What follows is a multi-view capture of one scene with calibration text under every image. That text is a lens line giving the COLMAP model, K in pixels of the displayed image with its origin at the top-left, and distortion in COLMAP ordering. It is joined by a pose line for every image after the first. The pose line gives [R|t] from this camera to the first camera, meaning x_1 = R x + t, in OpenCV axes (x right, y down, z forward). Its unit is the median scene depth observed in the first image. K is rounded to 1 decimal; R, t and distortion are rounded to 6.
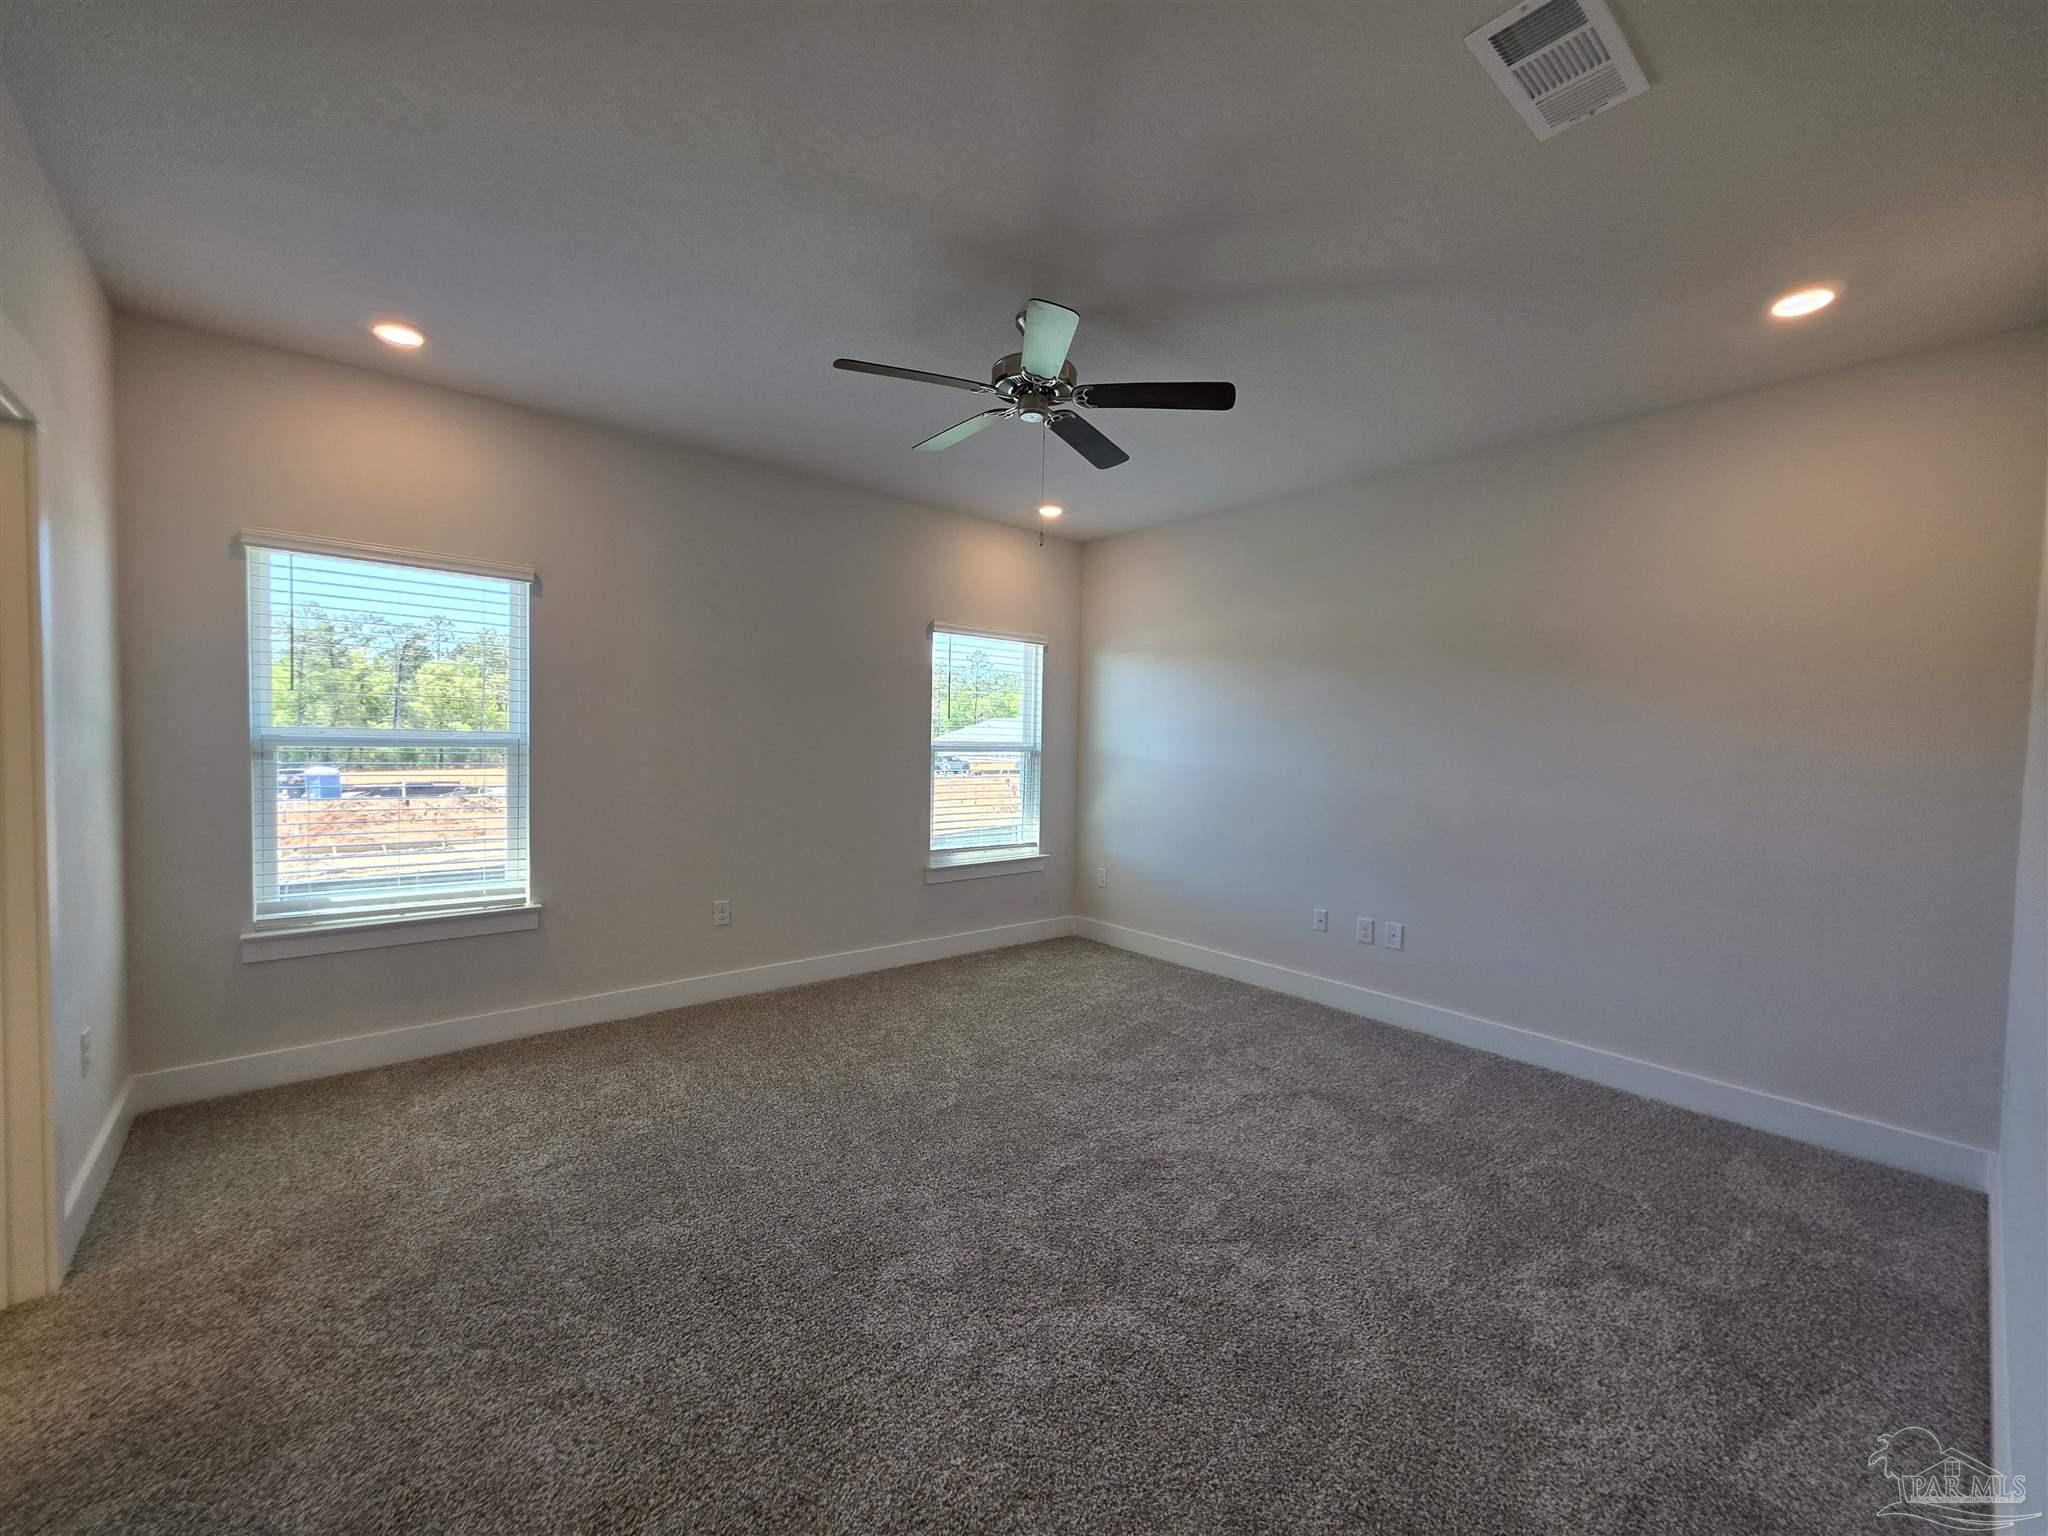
lens RADIAL K [[826.4, 0, 1013.4], [0, 826.4, 762.6], [0, 0, 1]] dist [-0.000463, -0.000659]
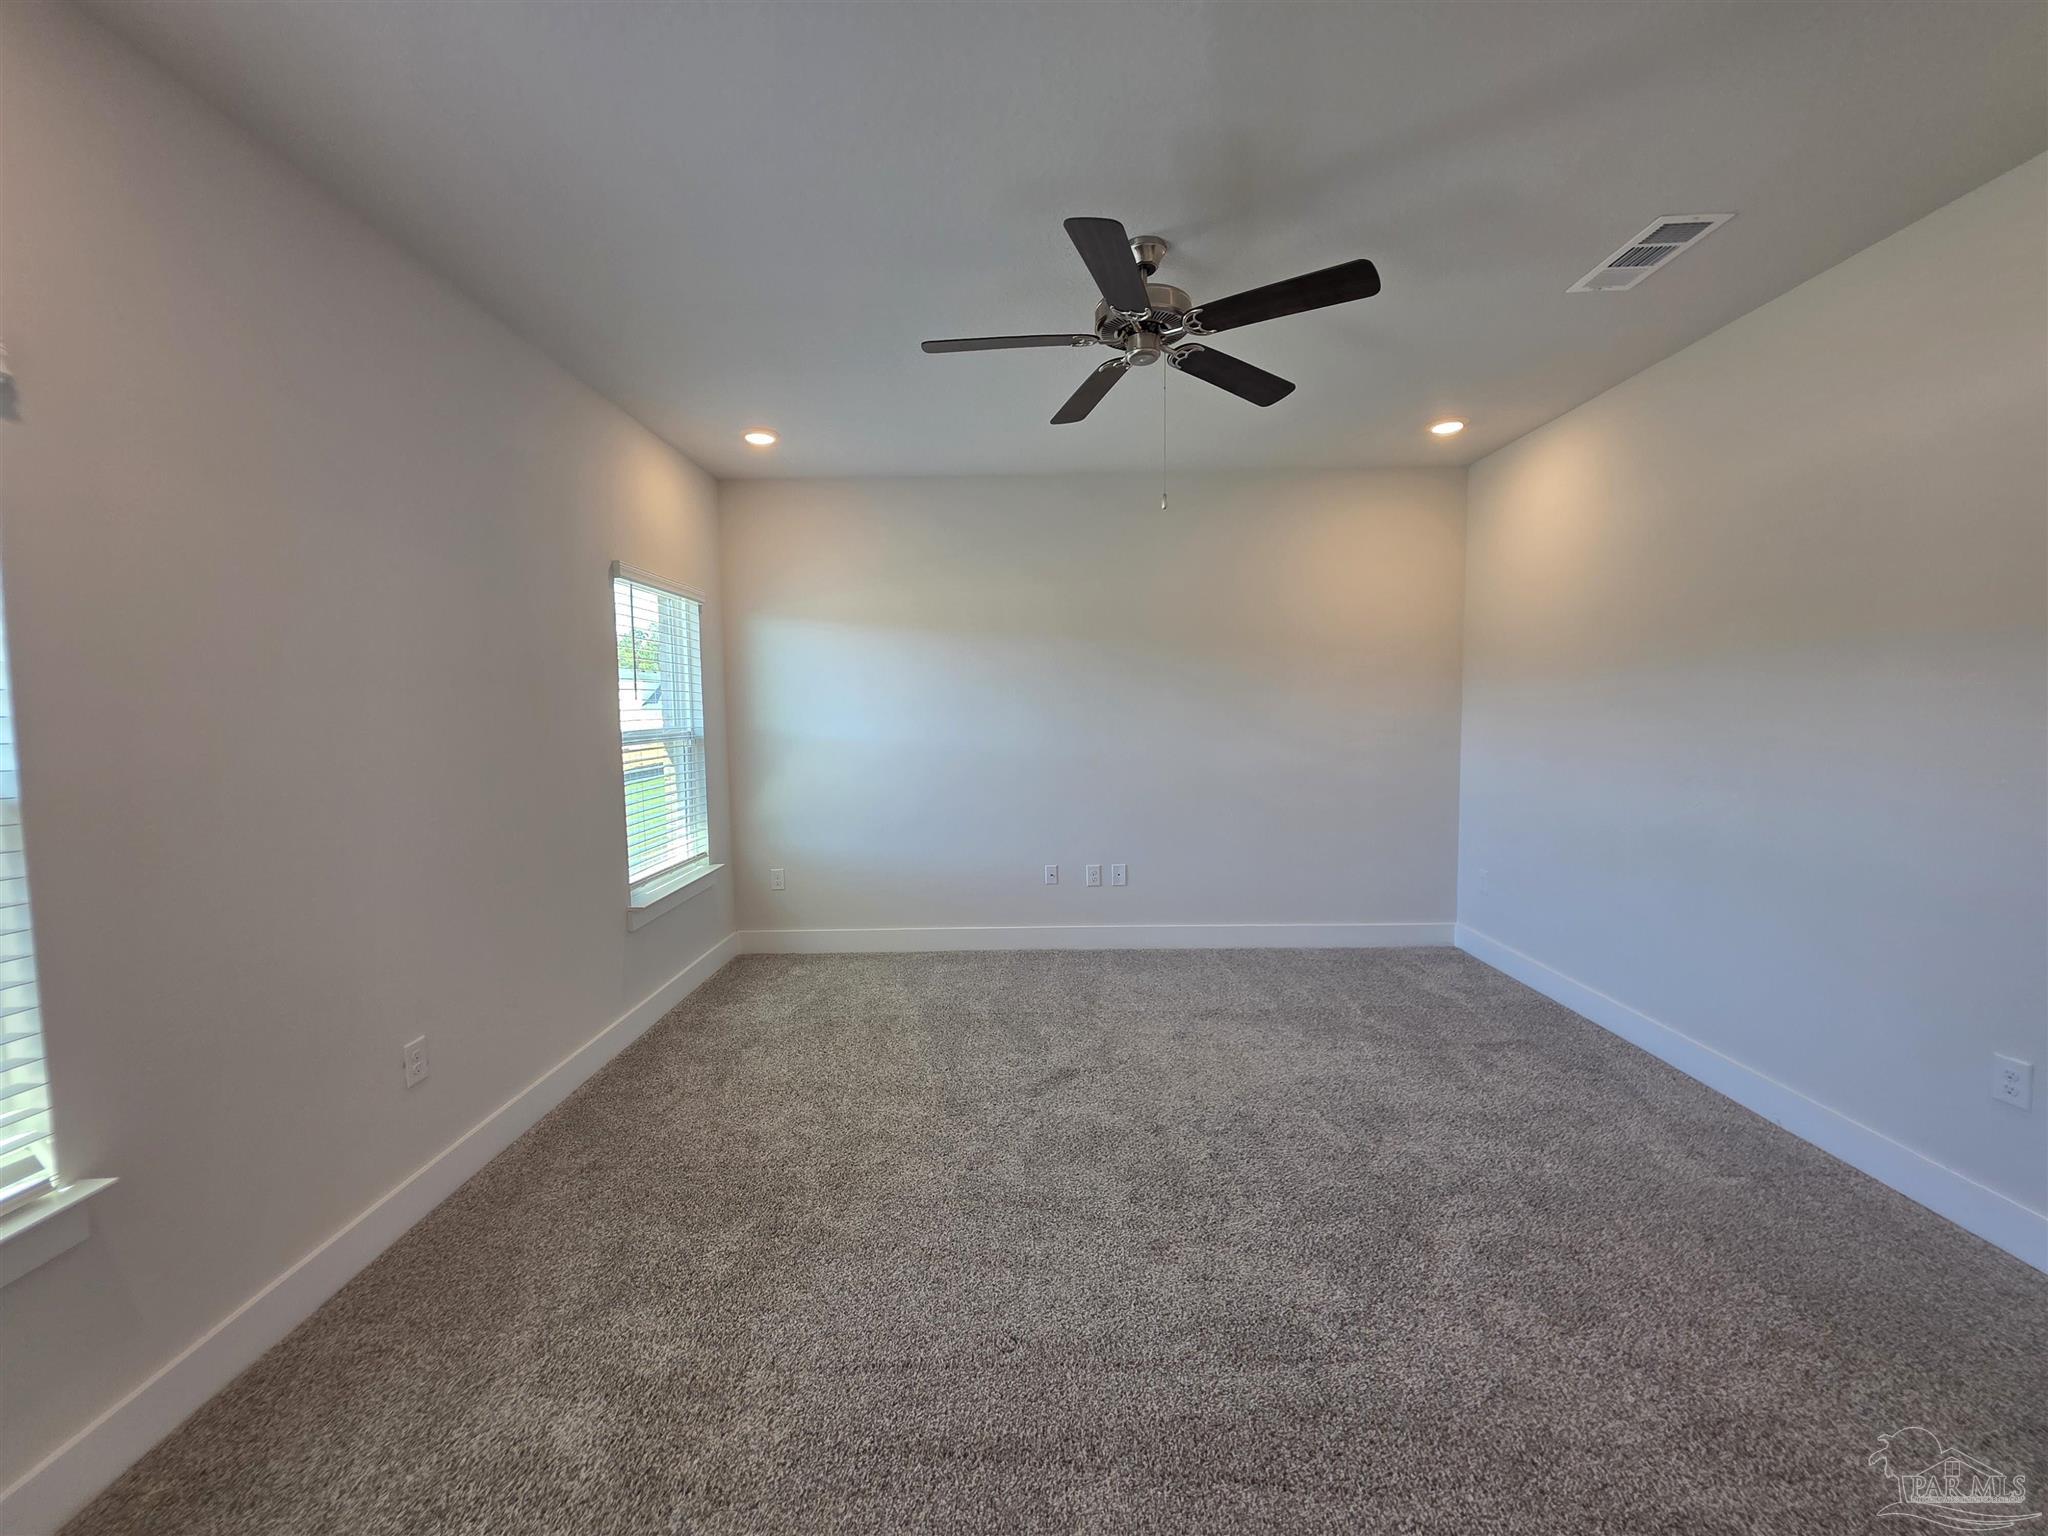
lens RADIAL K [[823.2, 0, 1015.0], [0, 823.2, 759.8], [0, 0, 1]] dist [0.004635, -0.001544]
pose [[0.653888, -0.081489, 0.752190, -0.556158], [0.053512, 0.996674, 0.061457, -0.036892], [-0.754697, 0.000065, 0.656074, 0.377946]]
